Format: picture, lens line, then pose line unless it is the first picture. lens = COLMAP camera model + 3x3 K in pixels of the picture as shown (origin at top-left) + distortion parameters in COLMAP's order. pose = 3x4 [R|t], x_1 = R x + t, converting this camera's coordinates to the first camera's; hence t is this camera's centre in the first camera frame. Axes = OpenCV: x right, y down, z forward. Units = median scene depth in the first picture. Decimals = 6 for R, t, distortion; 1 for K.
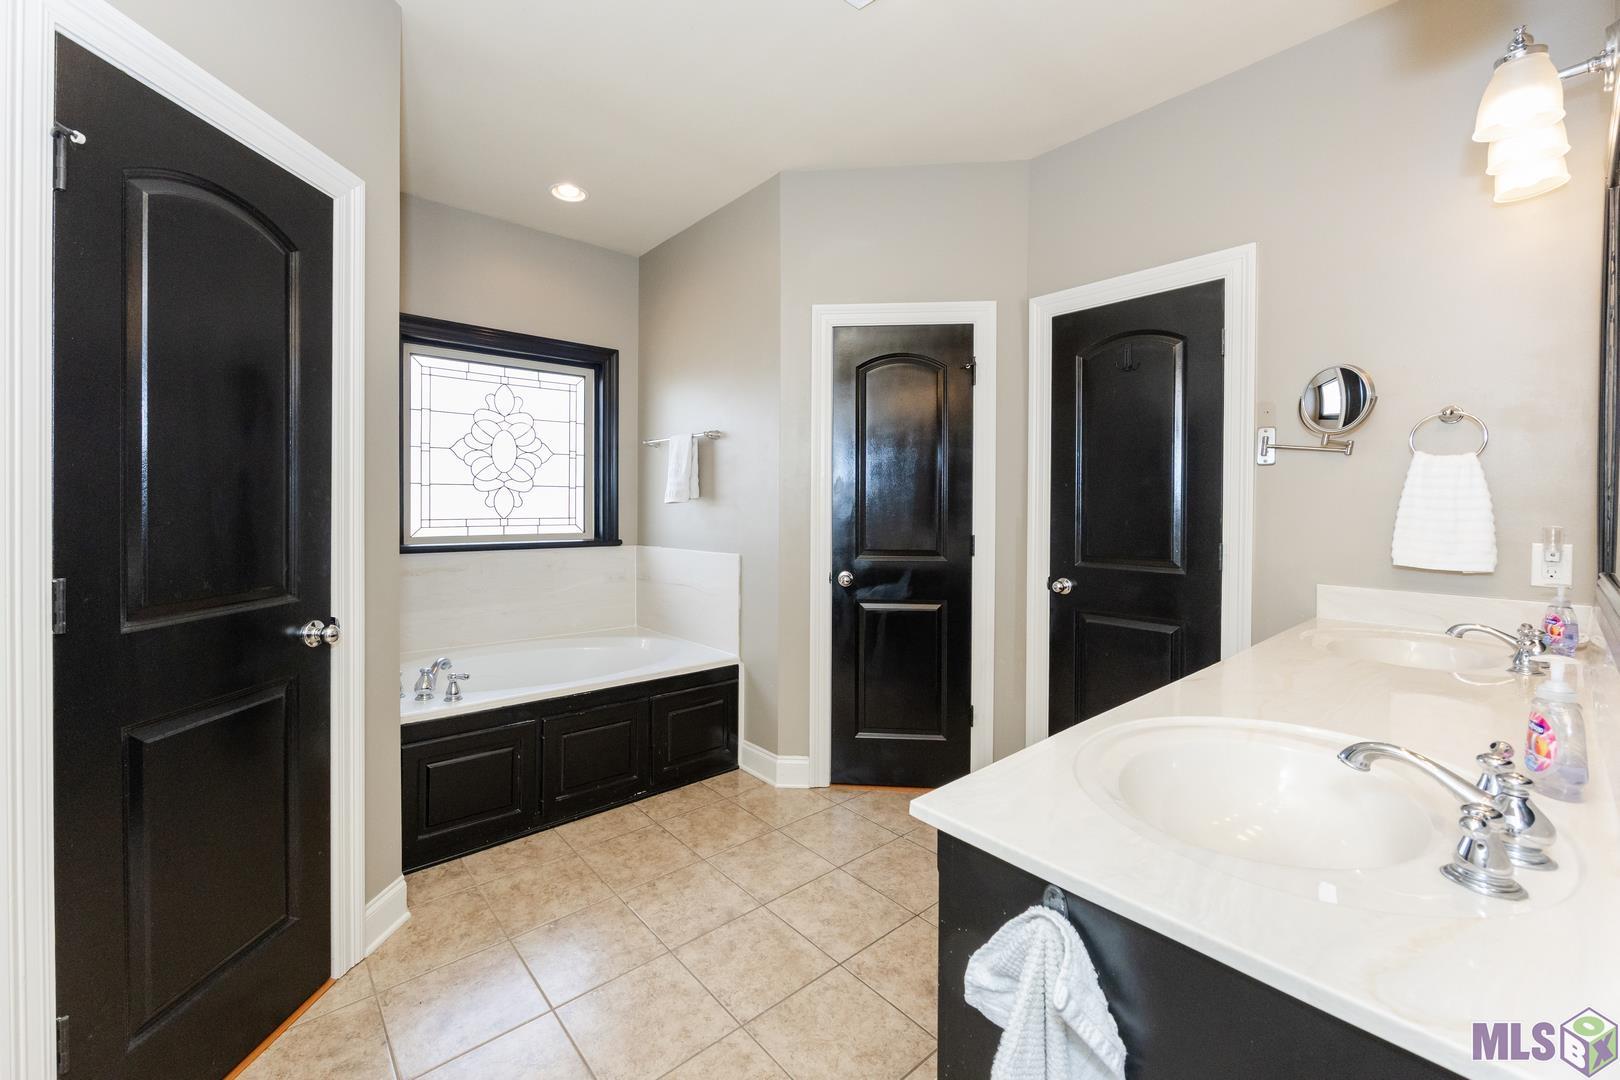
lens RADIAL K [[645.9, 0, 785.7], [0, 645.9, 512.9], [0, 0, 1]] dist [-0.000820, -0.000161]
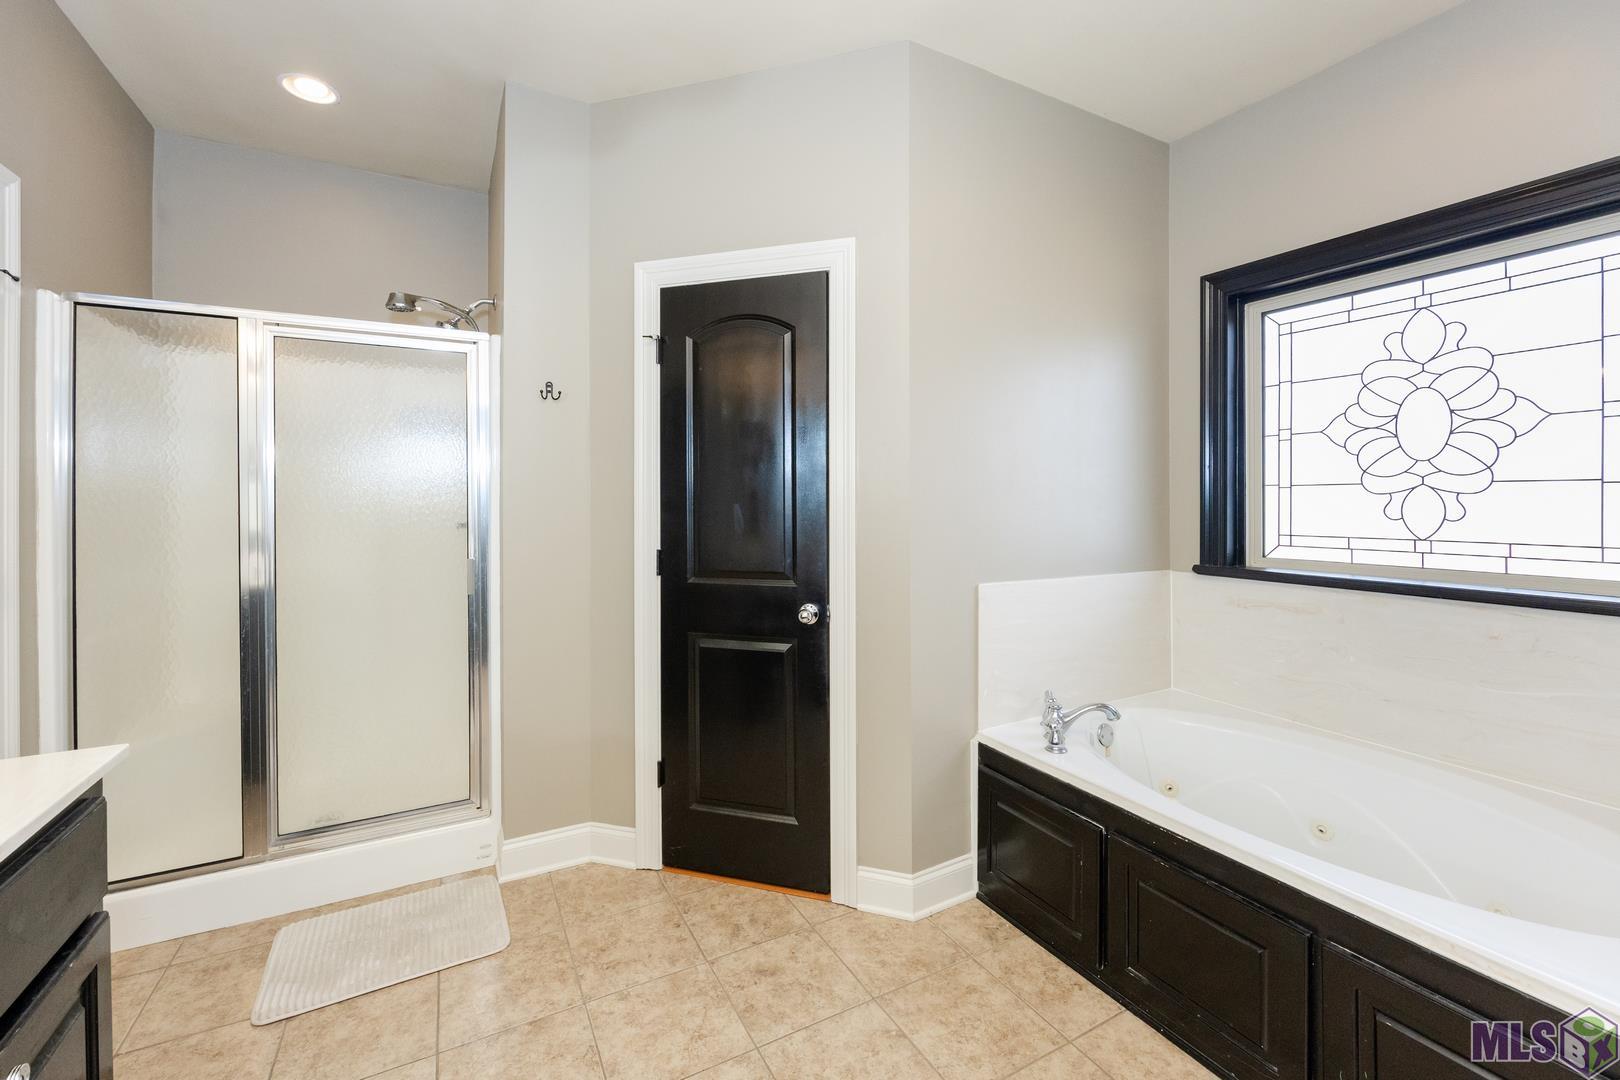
lens RADIAL K [[645.9, 0, 762.6], [0, 645.9, 503.1], [0, 0, 1]] dist [-0.000820, -0.000161]
pose [[-0.223152, -0.000982, -0.974783, 0.263092], [-0.012891, 0.999915, 0.001944, -0.018099], [0.974698, 0.012999, -0.223146, 0.559589]]
